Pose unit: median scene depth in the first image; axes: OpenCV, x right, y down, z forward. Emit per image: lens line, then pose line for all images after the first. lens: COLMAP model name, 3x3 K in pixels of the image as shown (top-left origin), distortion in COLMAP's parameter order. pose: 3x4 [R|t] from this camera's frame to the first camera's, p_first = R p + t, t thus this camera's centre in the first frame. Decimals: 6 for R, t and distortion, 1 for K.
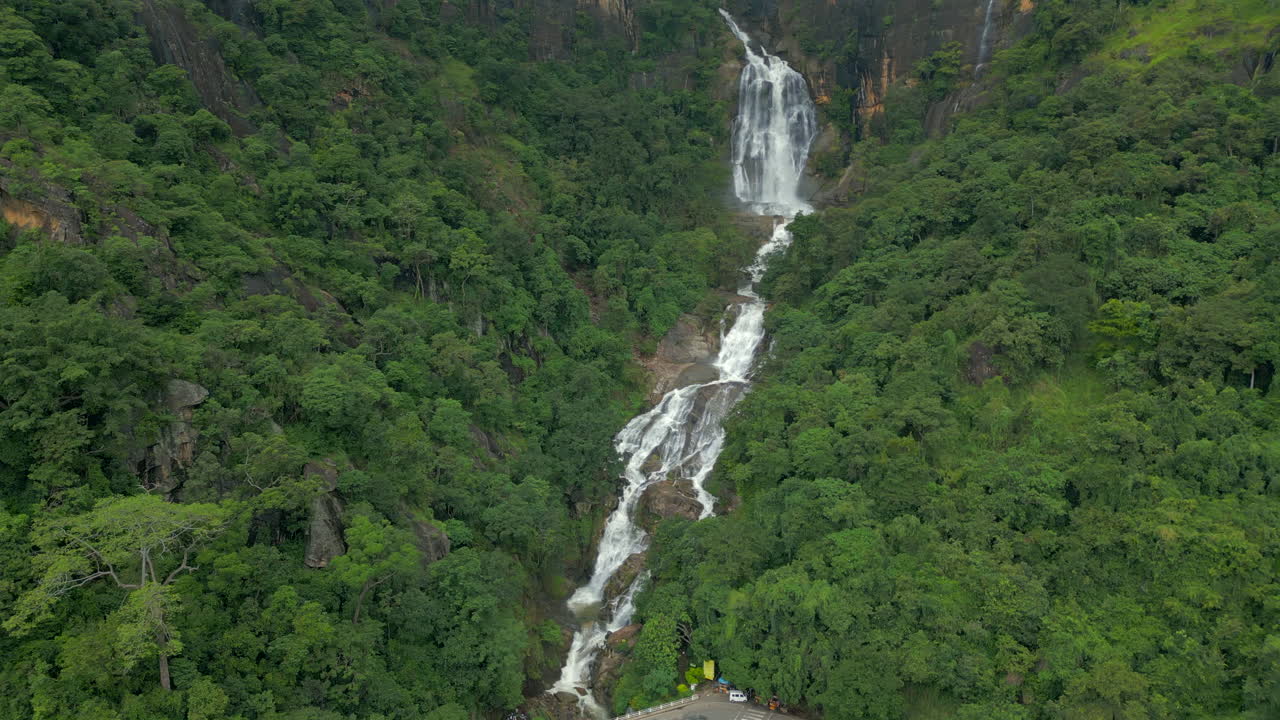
lens RADIAL K [[937.2, 0, 648.0], [0, 937.2, 365.8], [0, 0, 1]] dist [0.085651, -0.095143]
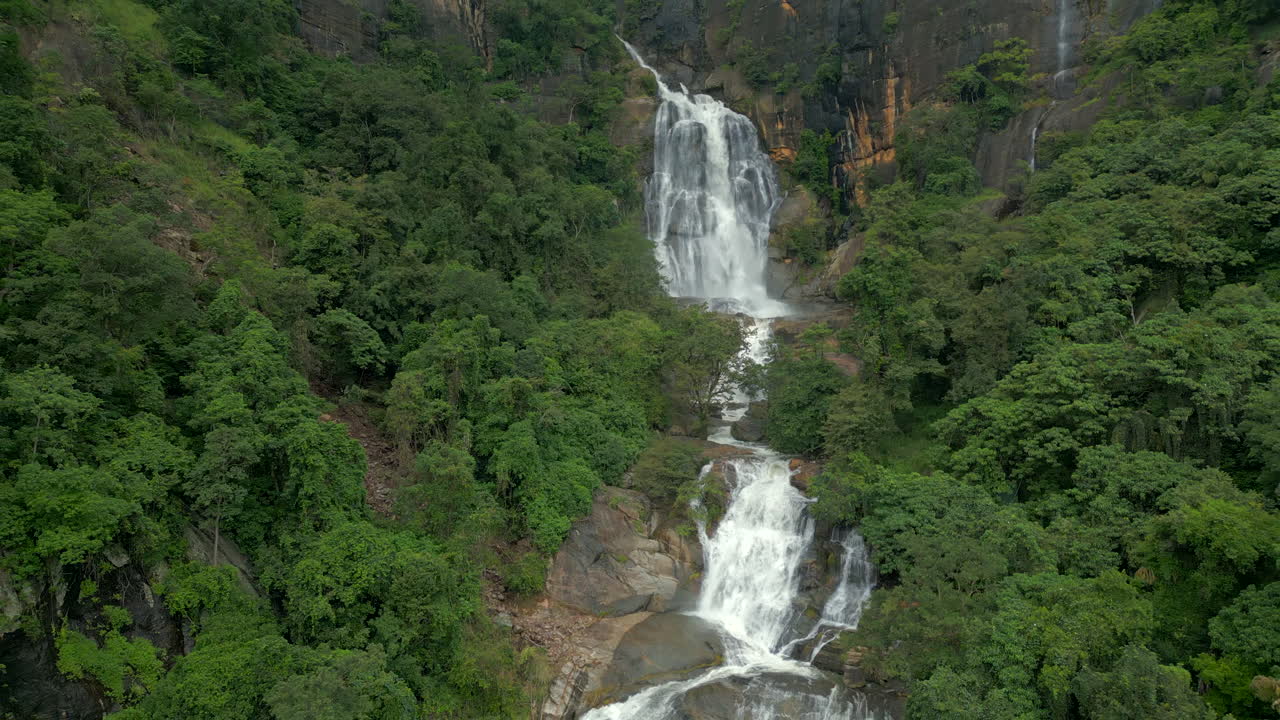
lens RADIAL K [[937.2, 0, 648.0], [0, 937.2, 365.8], [0, 0, 1]] dist [0.085651, -0.095143]
pose [[0.987127, 0.001170, 0.159934, -0.010203], [0.029773, 0.981150, -0.190941, -0.023868], [-0.157142, 0.193245, 0.968485, 0.507723]]
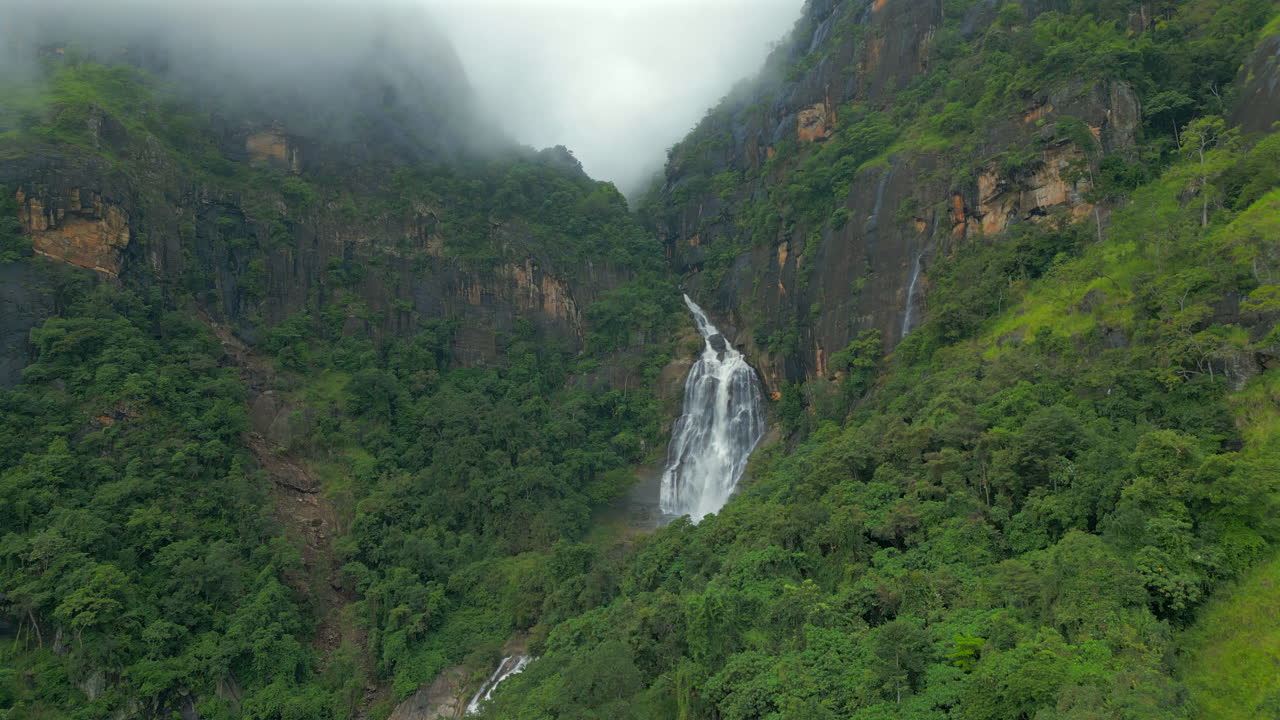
lens RADIAL K [[937.2, 0, 648.0], [0, 937.2, 365.8], [0, 0, 1]] dist [0.085651, -0.095143]
pose [[0.950401, -0.039259, -0.308538, 0.409398], [-0.052079, 0.957910, -0.282306, -0.072838], [0.306635, 0.284372, 0.908354, 0.216563]]
